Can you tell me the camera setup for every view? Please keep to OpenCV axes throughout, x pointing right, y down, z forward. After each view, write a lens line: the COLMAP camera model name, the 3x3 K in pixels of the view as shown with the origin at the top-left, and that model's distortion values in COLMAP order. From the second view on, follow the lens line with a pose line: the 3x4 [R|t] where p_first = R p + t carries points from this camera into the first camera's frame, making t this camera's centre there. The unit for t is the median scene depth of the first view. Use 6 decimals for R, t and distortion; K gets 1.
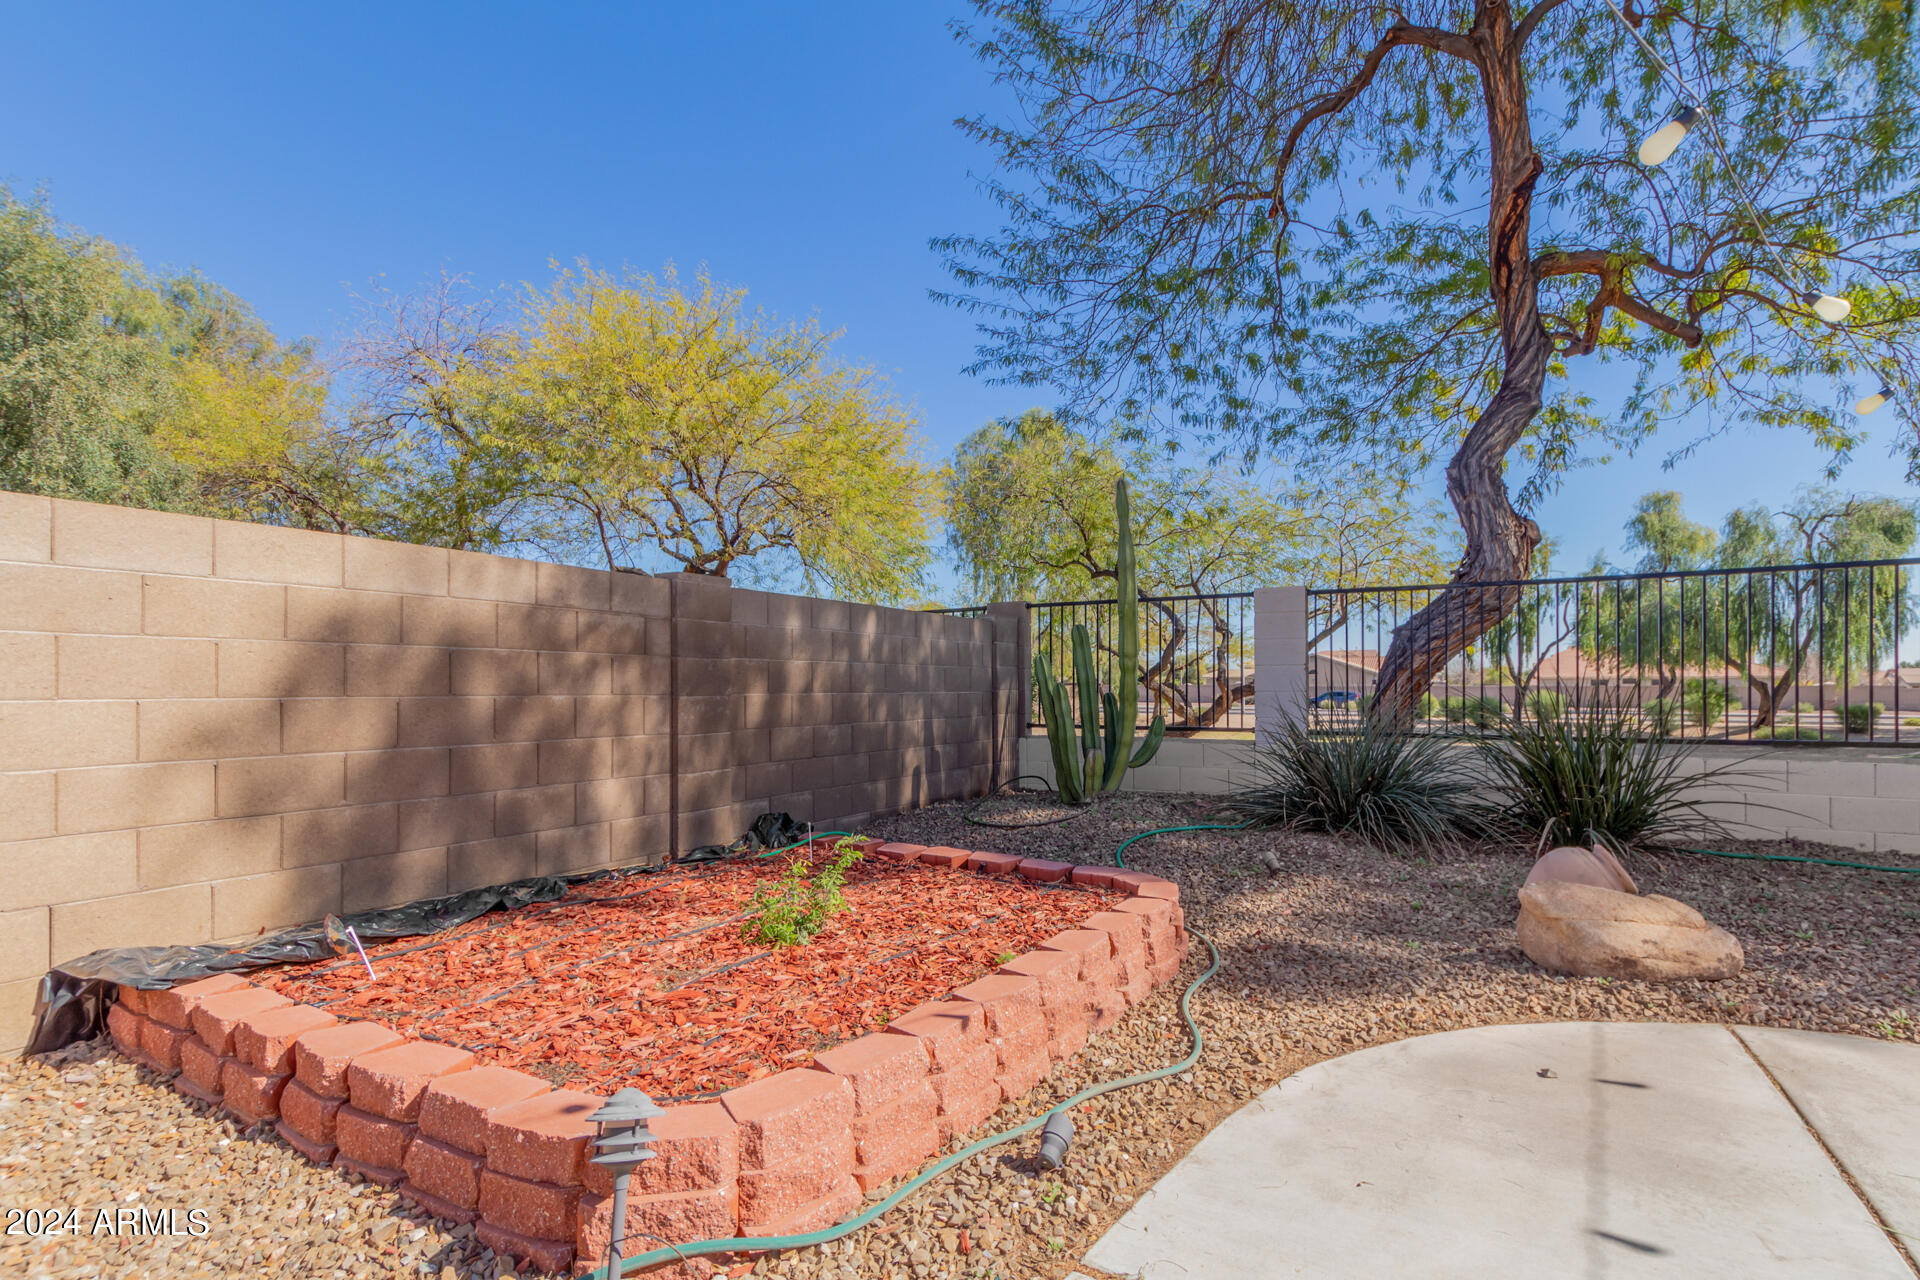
lens RADIAL K [[895.3, 0, 964.4], [0, 895.3, 683.1], [0, 0, 1]] dist [-0.012745, -0.000545]
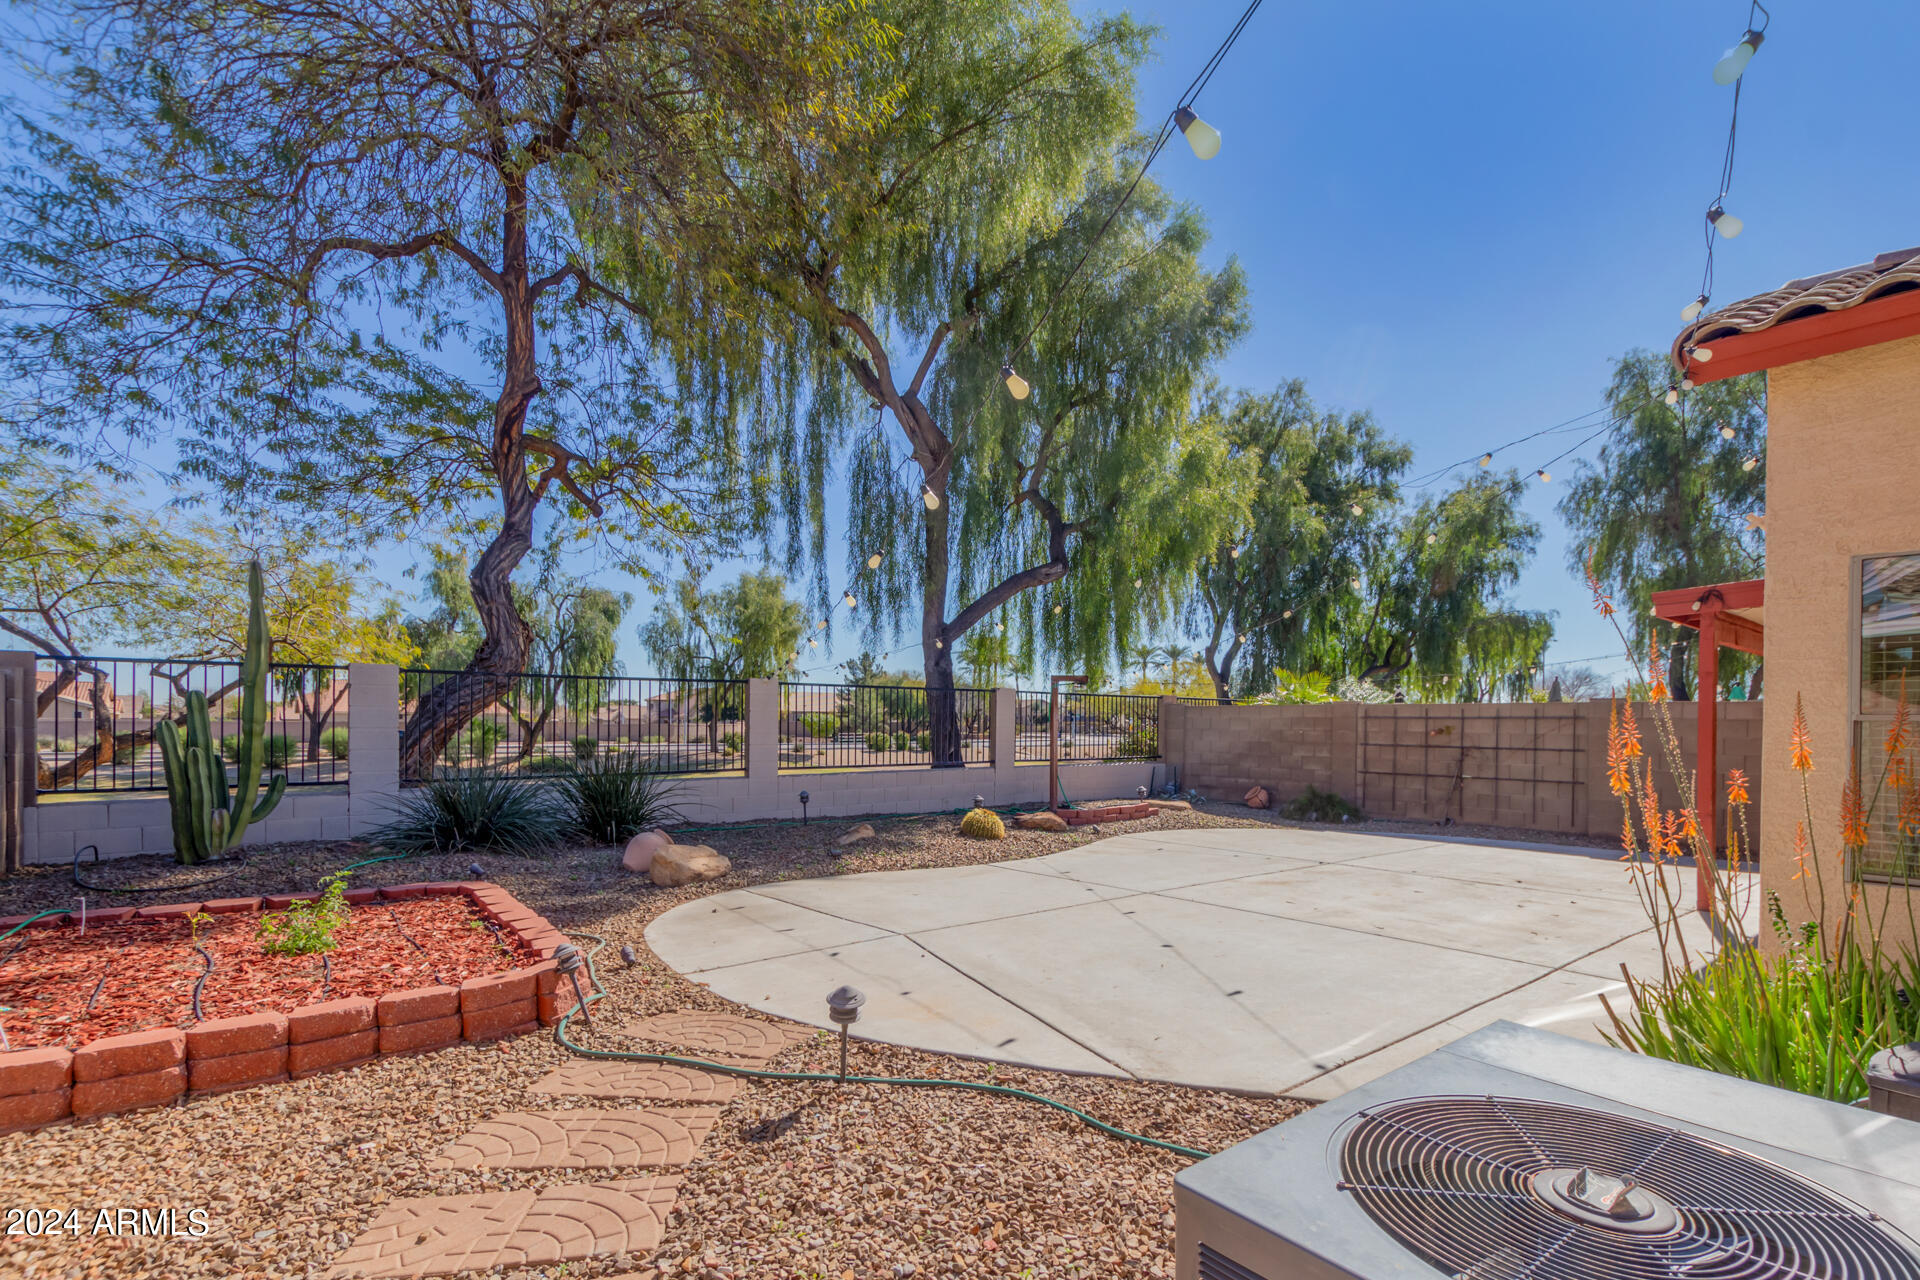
lens RADIAL K [[891.4, 0, 948.3], [0, 891.4, 721.1], [0, 0, 1]] dist [0.013961, -0.000689]
pose [[0.370384, 0.004836, 0.928866, -0.438924], [-0.008248, 0.999964, -0.001918, -0.029068], [-0.928842, -0.006951, 0.370411, -0.164013]]
